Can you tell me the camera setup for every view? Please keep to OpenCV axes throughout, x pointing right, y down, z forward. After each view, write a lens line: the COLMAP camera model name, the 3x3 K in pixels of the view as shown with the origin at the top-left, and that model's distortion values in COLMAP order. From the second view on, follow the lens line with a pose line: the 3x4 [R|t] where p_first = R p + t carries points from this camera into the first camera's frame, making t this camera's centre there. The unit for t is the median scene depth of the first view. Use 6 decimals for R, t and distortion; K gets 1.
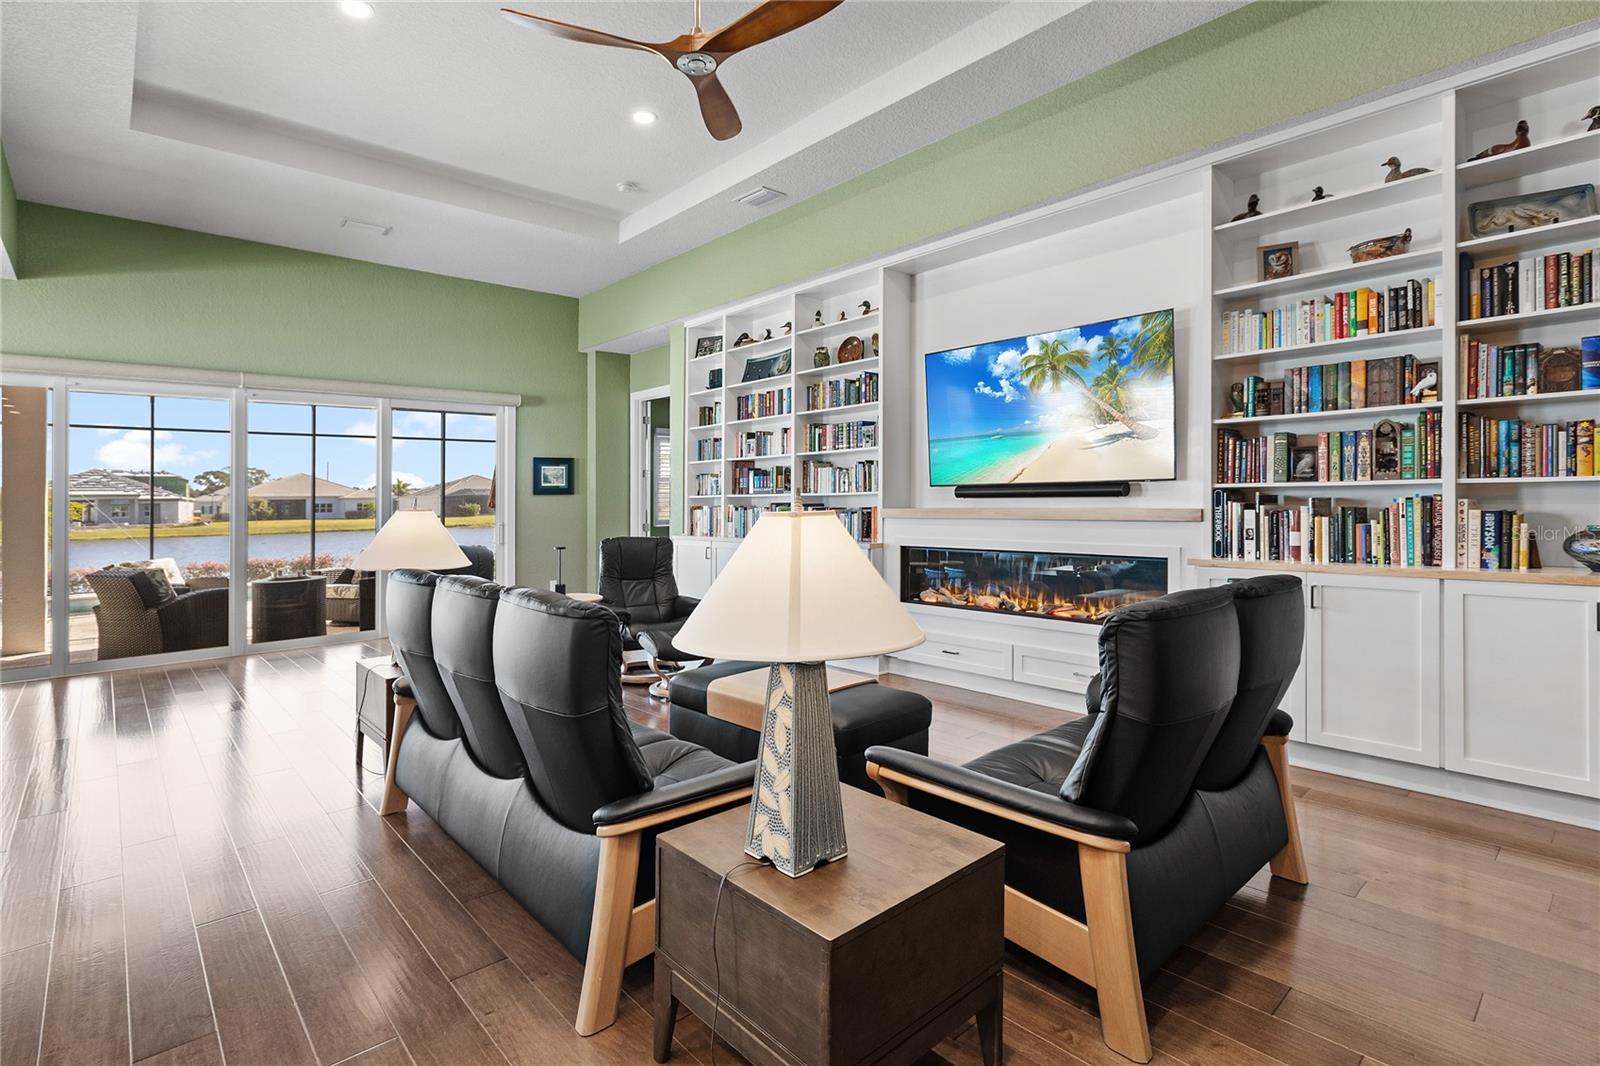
lens RADIAL K [[728.8, 0, 764.3], [0, 728.8, 508.2], [0, 0, 1]] dist [0.003122, -0.003054]
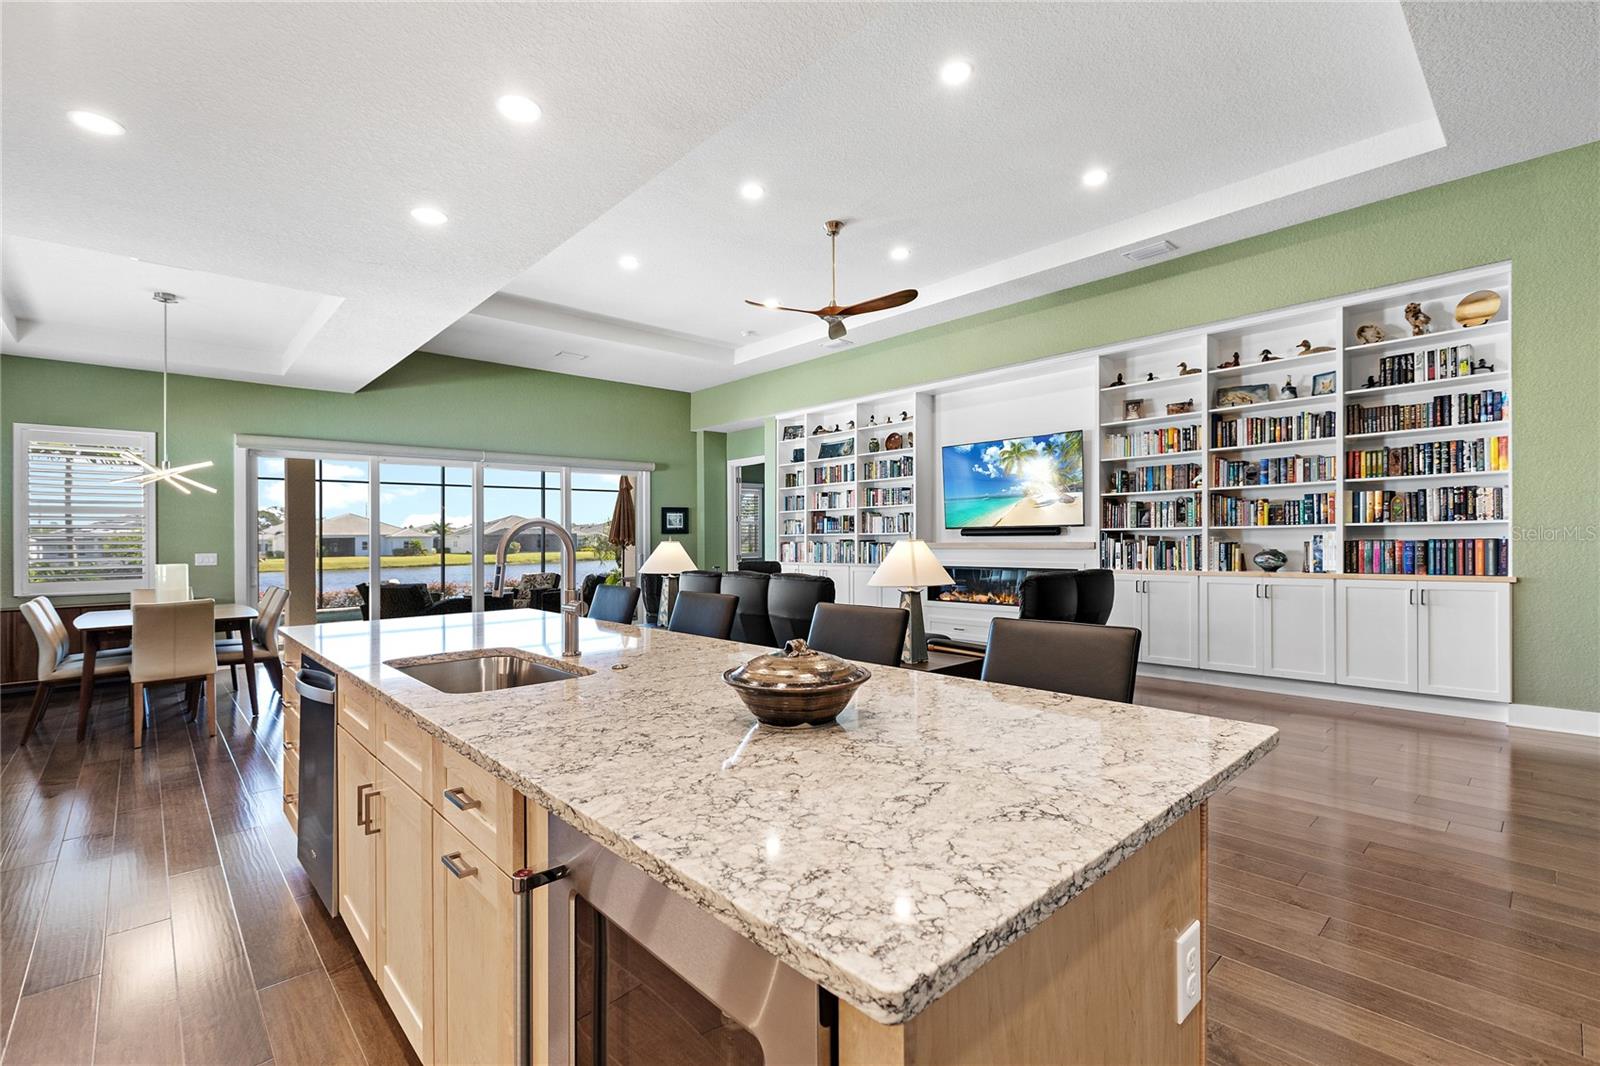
lens RADIAL K [[728.8, 0, 796.7], [0, 728.8, 537.7], [0, 0, 1]] dist [0.003122, -0.003054]
pose [[0.998970, -0.000601, 0.045364, -0.202051], [0.001141, 0.999929, -0.011877, 0.009178], [-0.045353, 0.011917, 0.998900, -0.690672]]
